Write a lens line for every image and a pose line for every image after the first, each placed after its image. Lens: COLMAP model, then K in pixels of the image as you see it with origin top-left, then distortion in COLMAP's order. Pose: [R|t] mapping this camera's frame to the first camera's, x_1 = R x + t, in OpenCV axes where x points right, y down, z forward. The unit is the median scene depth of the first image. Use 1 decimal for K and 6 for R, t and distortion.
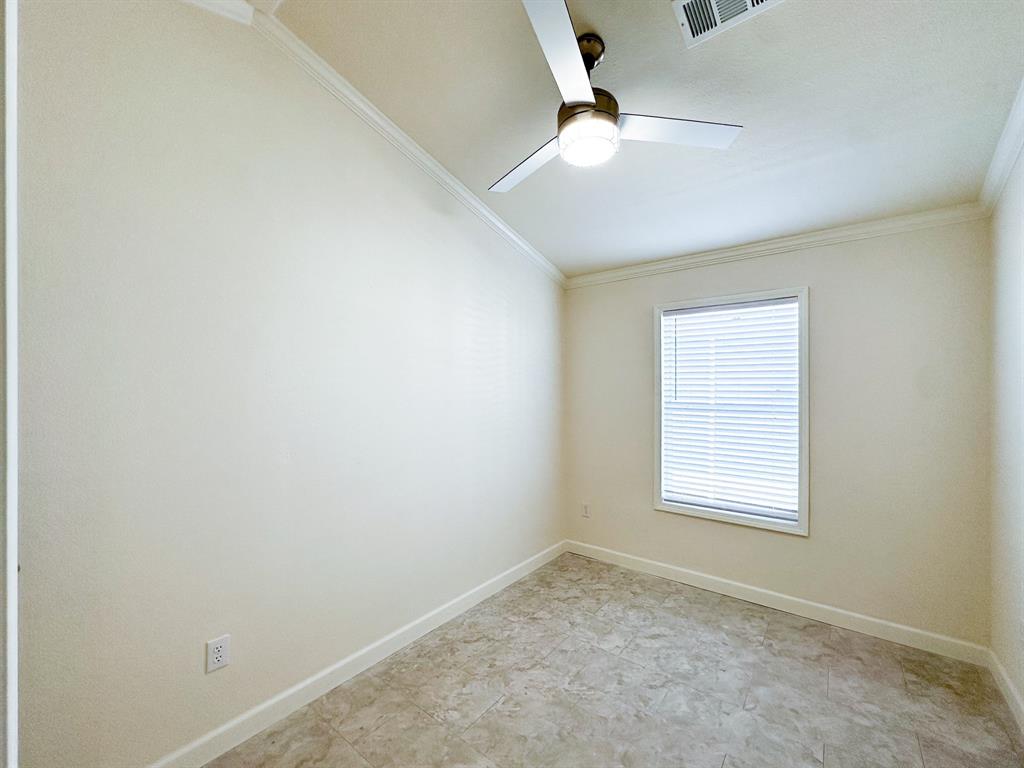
lens RADIAL K [[414.7, 0, 504.9], [0, 414.7, 398.6], [0, 0, 1]] dist [-0.001109, 0.000956]
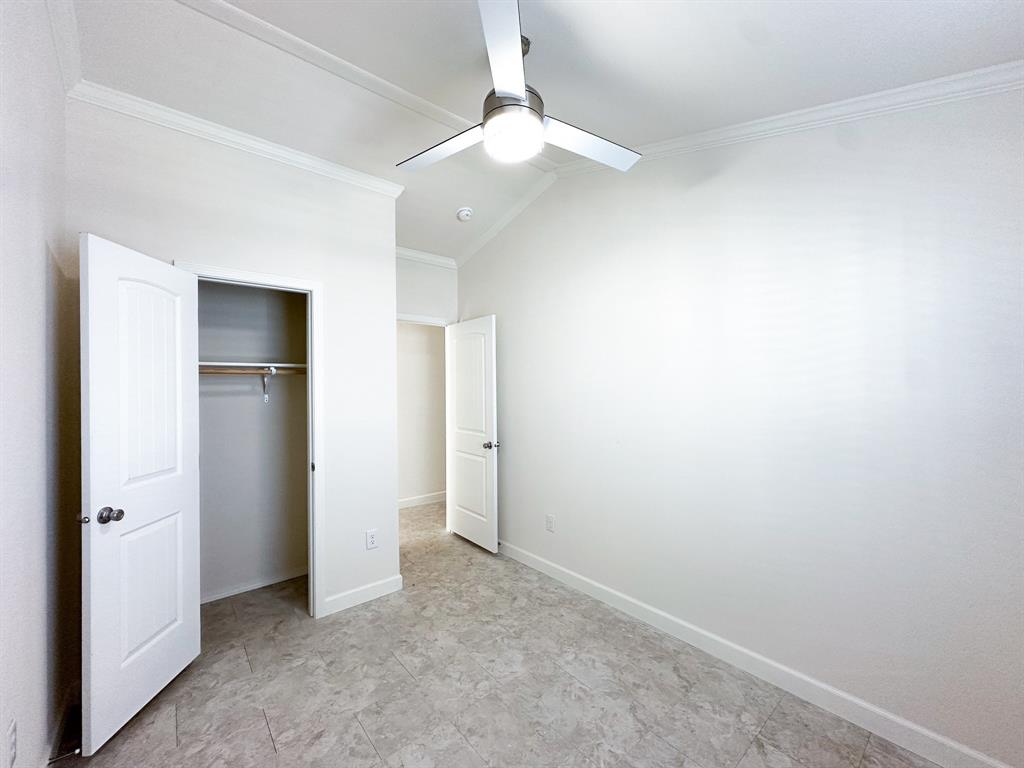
lens RADIAL K [[414.7, 0, 512.4], [0, 414.7, 379.3], [0, 0, 1]] dist [-0.001109, 0.000956]
pose [[-0.191340, -0.008907, -0.981483, 0.936879], [-0.008892, 0.999934, -0.007341, -0.013100], [0.981484, 0.007323, -0.191407, 0.927698]]
